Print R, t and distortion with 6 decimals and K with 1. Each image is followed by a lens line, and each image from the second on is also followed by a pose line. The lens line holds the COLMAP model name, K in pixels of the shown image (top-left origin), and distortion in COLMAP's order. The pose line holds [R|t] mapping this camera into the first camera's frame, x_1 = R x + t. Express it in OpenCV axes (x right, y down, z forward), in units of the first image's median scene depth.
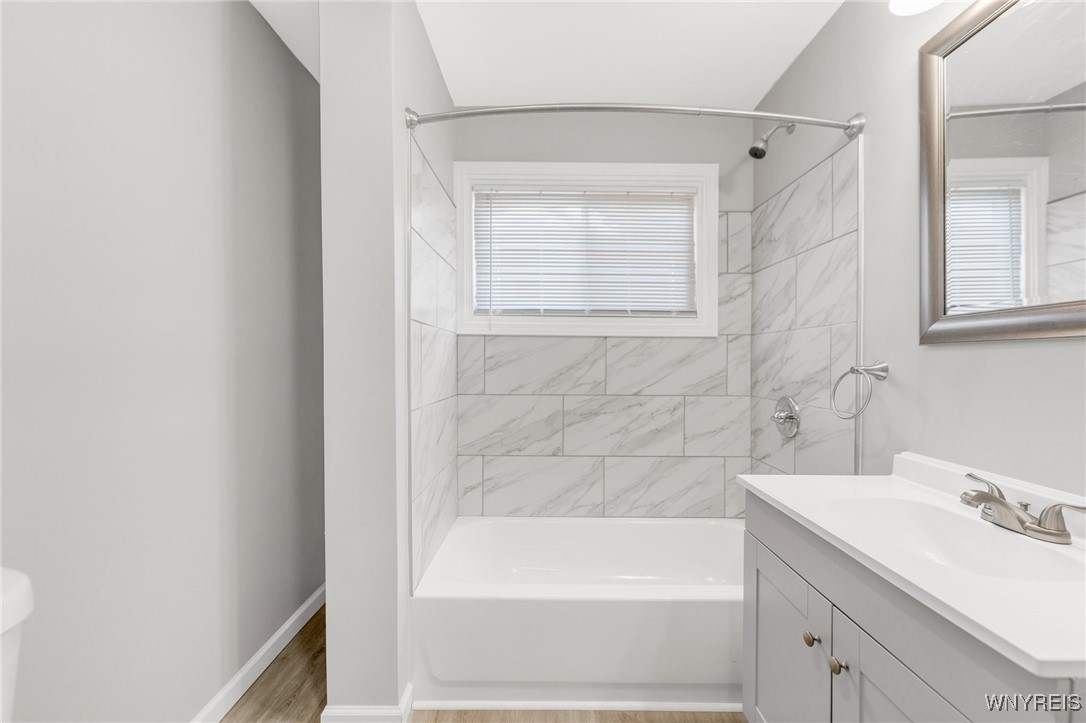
lens RADIAL K [[435.1, 0, 539.4], [0, 435.1, 358.4], [0, 0, 1]] dist [0.001050, -0.000271]
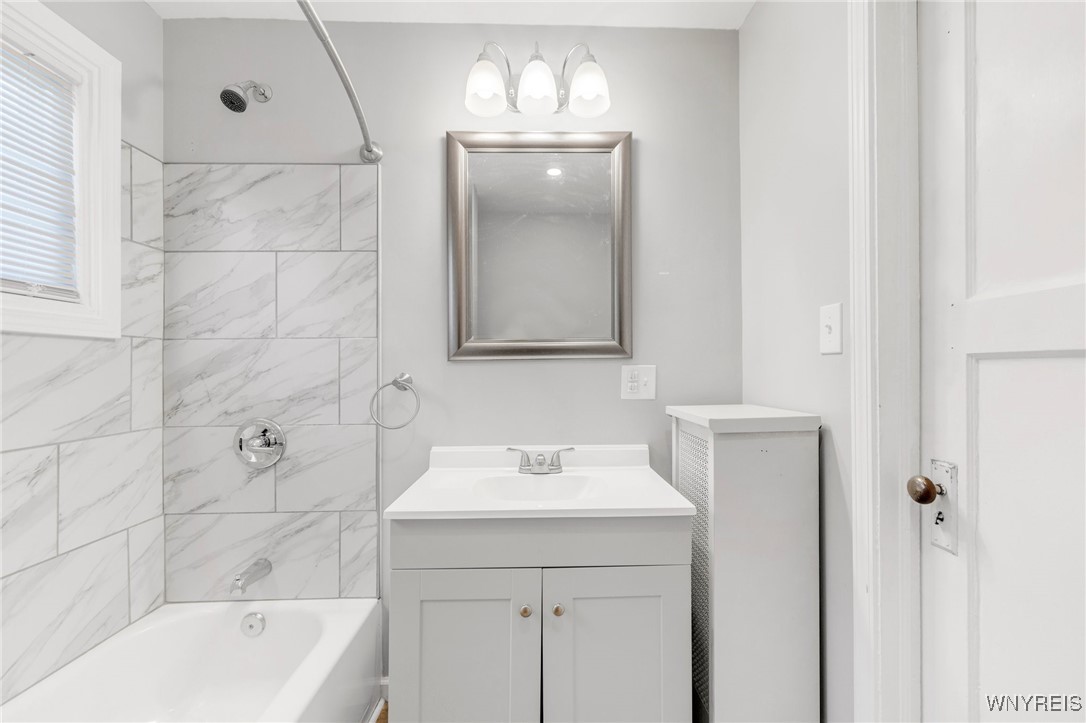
lens RADIAL K [[435.1, 0, 539.0], [0, 435.1, 365.6], [0, 0, 1]] dist [0.001050, -0.000271]
pose [[-0.027726, 0.003000, 0.999611, -0.227267], [0.006364, 0.999976, -0.002825, -0.005965], [-0.999595, 0.006283, -0.027744, 0.417959]]
